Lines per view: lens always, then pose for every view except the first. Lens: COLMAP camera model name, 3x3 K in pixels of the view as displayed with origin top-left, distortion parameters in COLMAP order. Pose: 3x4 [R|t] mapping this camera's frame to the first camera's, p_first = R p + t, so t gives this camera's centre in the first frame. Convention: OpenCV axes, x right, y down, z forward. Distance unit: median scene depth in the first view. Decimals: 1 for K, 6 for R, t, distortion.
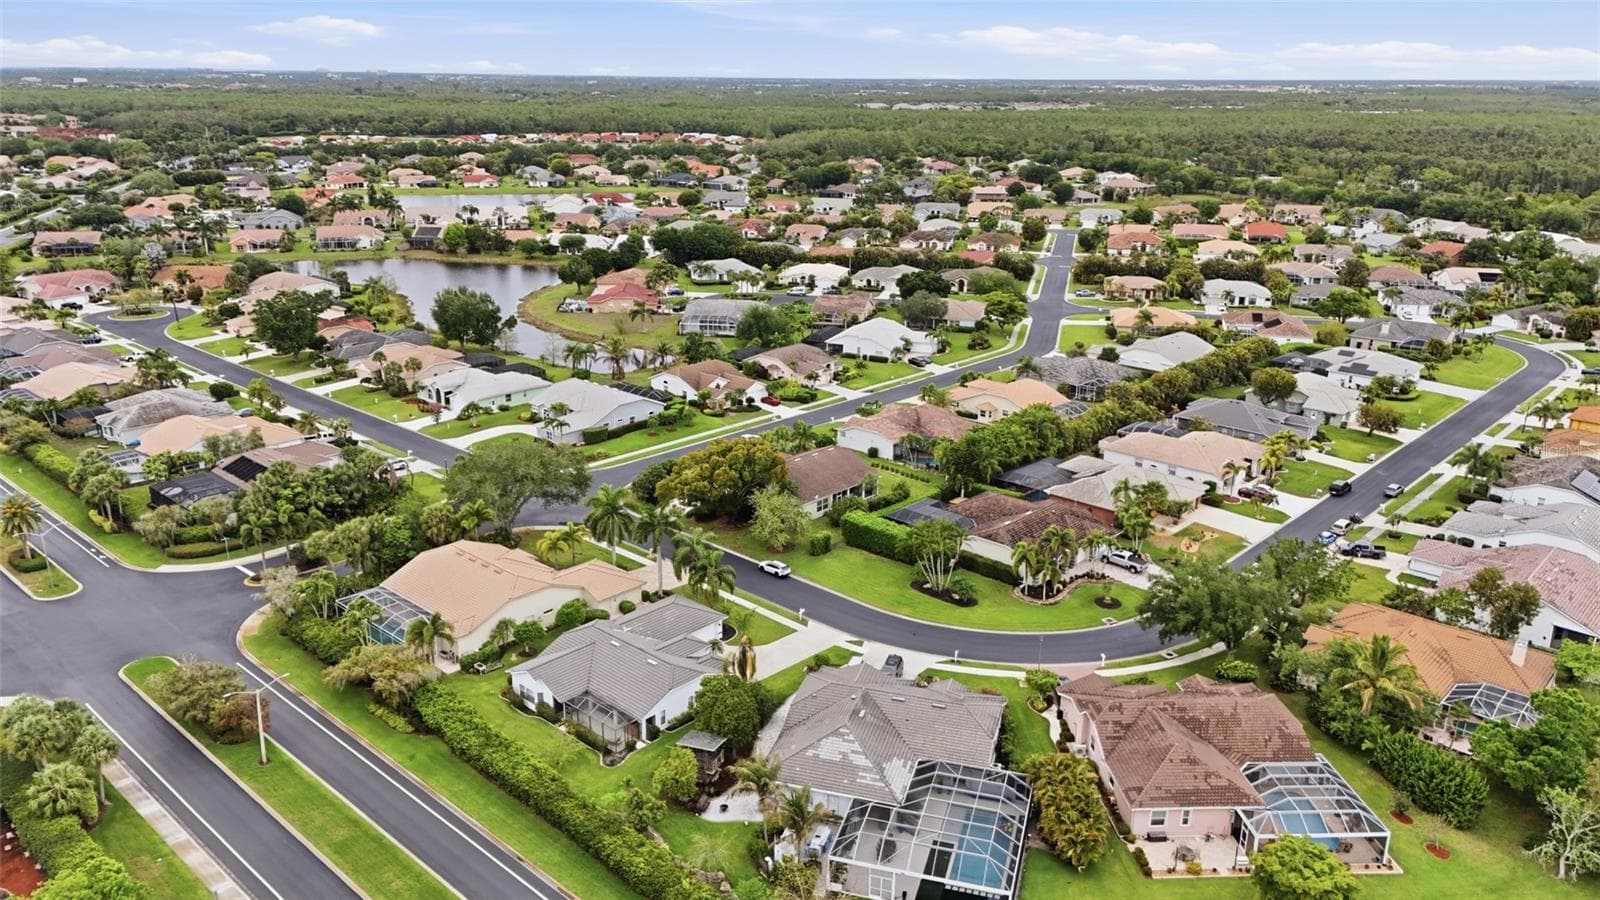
lens RADIAL K [[1174.0, 0, 800.0], [0, 1174.0, 450.0], [0, 0, 1]] dist [0.037411, 0.001264]
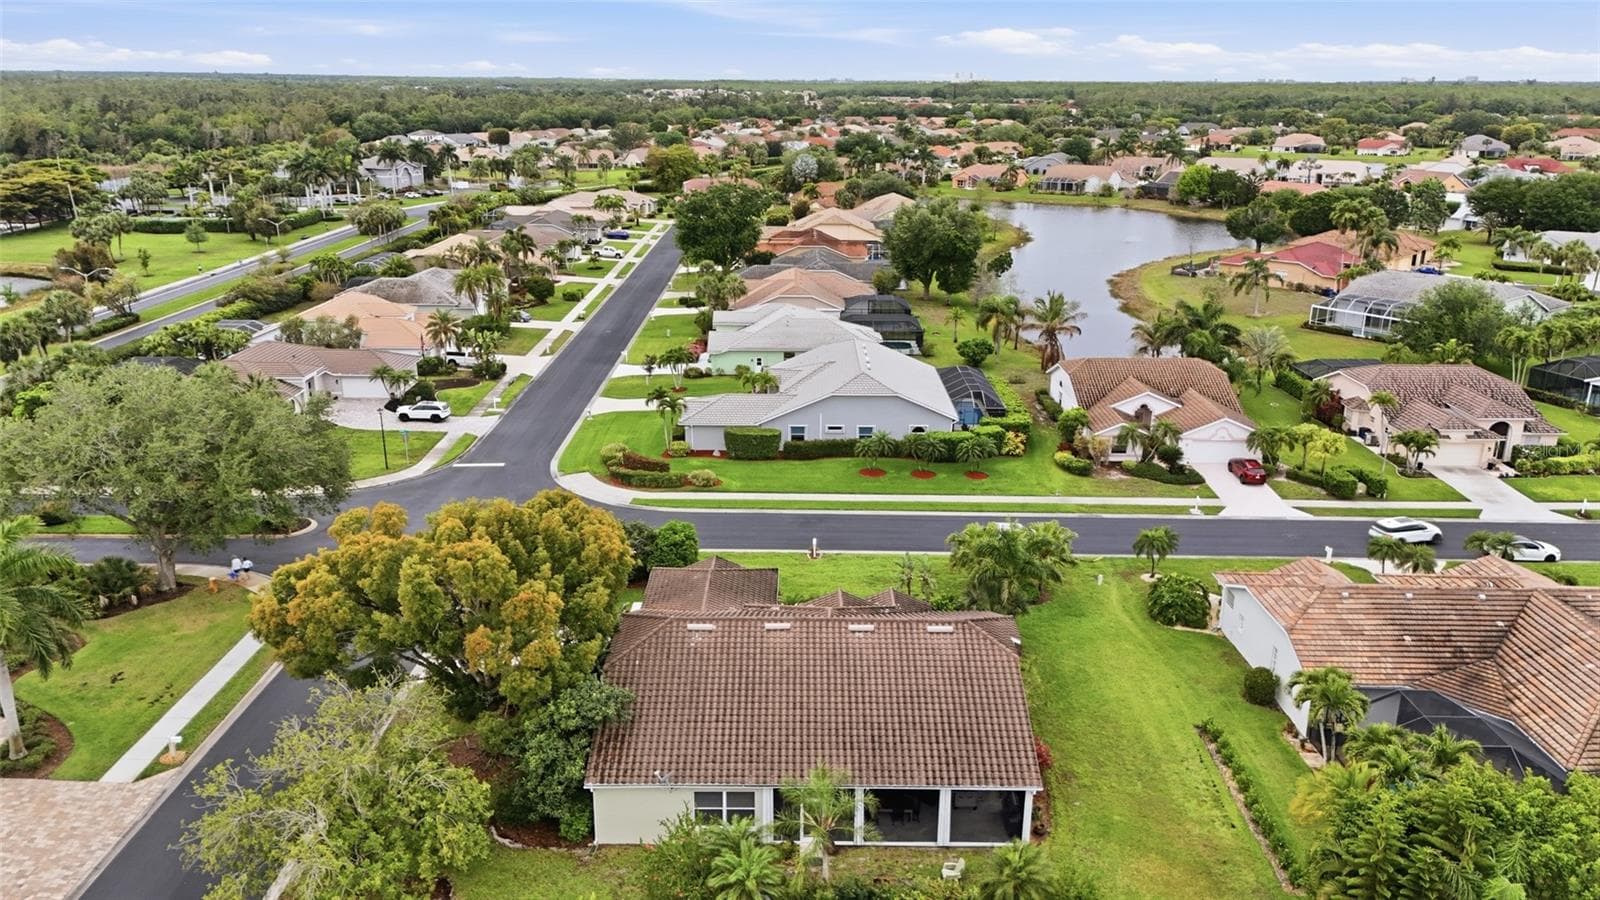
lens RADIAL K [[1174.0, 0, 800.0], [0, 1174.0, 450.0], [0, 0, 1]] dist [0.037411, 0.001264]
pose [[0.671785, 0.215070, -0.708837, 0.154640], [-0.225684, 0.970854, 0.080683, -0.045549], [0.705529, 0.105772, 0.700743, 0.588953]]
